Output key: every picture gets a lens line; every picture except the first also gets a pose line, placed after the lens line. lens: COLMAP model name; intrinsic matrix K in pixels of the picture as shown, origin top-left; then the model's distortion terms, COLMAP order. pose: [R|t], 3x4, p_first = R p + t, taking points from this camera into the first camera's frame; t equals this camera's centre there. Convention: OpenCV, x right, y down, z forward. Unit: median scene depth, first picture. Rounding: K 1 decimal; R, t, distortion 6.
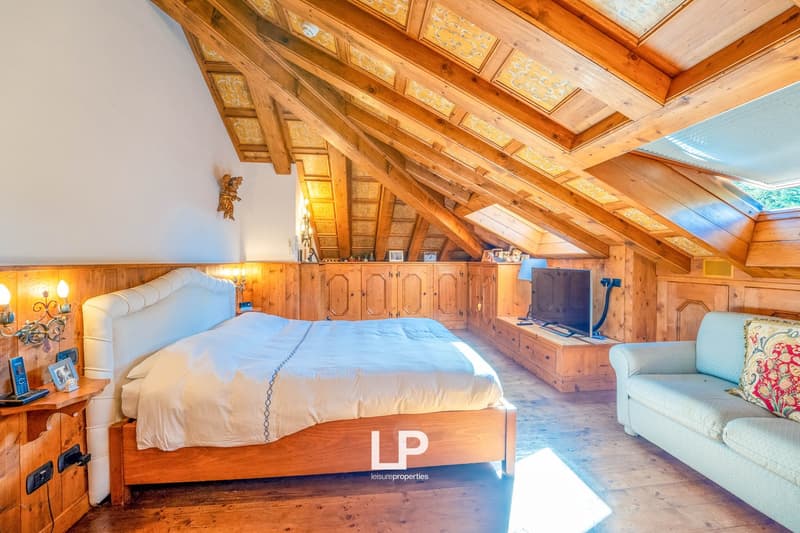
lens RADIAL K [[334.8, 0, 400.0], [0, 334.8, 266.5], [0, 0, 1]] dist [-0.024039, 0.000331]
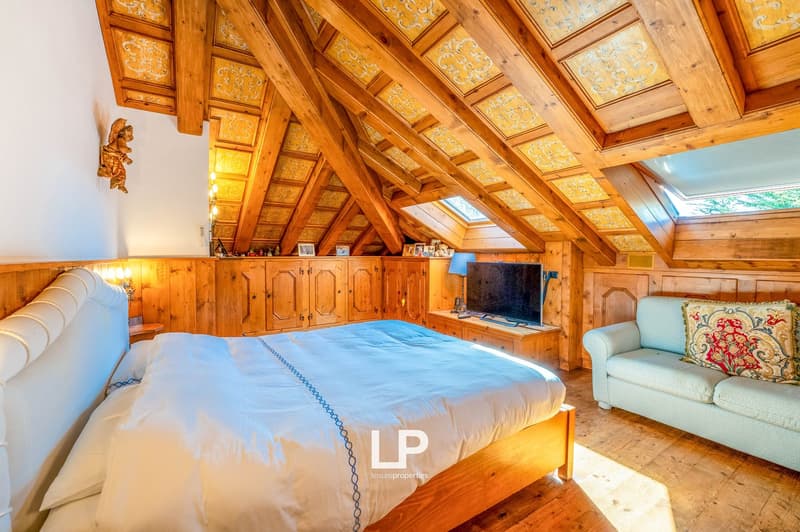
lens RADIAL K [[334.8, 0, 400.0], [0, 334.8, 266.0], [0, 0, 1]] dist [-0.024039, 0.000331]
pose [[0.903042, -0.014814, 0.429297, -0.302998], [0.008166, 0.999817, 0.017322, -0.004517], [-0.429475, -0.012137, 0.902997, 0.202784]]
